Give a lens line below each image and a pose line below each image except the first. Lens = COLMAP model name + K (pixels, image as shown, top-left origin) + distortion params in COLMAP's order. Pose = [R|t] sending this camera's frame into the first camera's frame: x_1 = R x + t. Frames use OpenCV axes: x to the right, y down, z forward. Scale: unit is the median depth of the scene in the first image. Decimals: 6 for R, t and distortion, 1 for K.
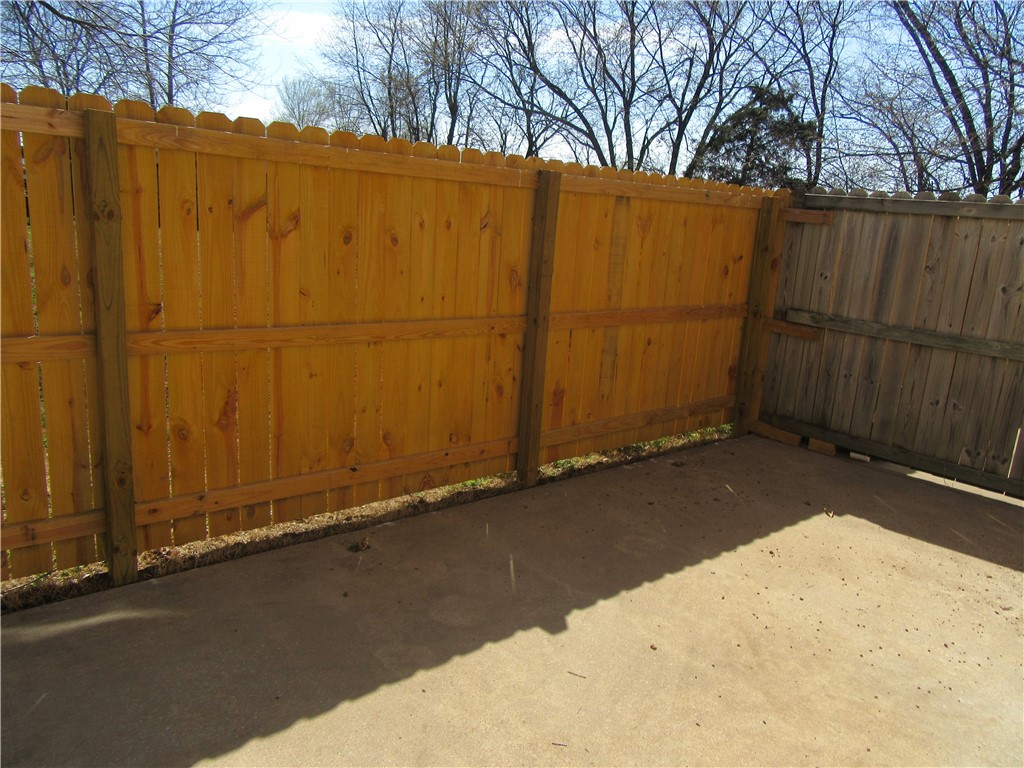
lens RADIAL K [[757.4, 0, 512.0], [0, 757.4, 384.0], [0, 0, 1]] dist [-0.009629, 0.003081]
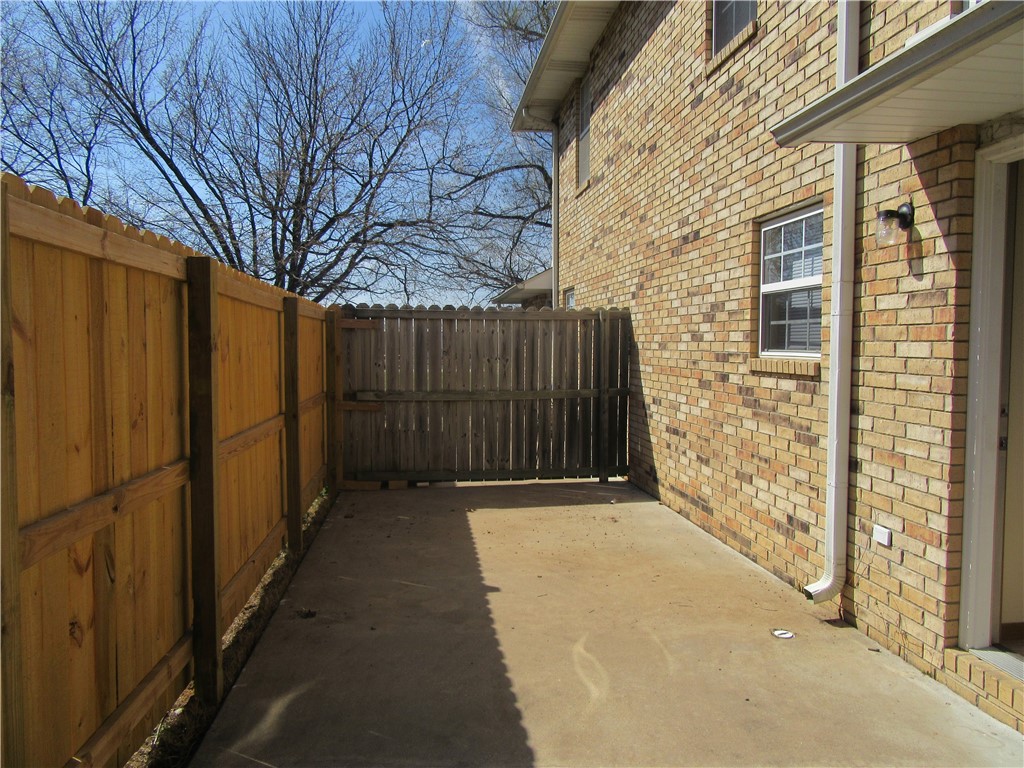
lens RADIAL K [[757.4, 0, 512.0], [0, 757.4, 384.0], [0, 0, 1]] dist [-0.009629, 0.003081]
pose [[0.553700, -0.109458, 0.825491, -0.686295], [0.221300, 0.975018, -0.019153, -0.028180], [-0.802772, 0.193286, 0.564090, 0.013478]]
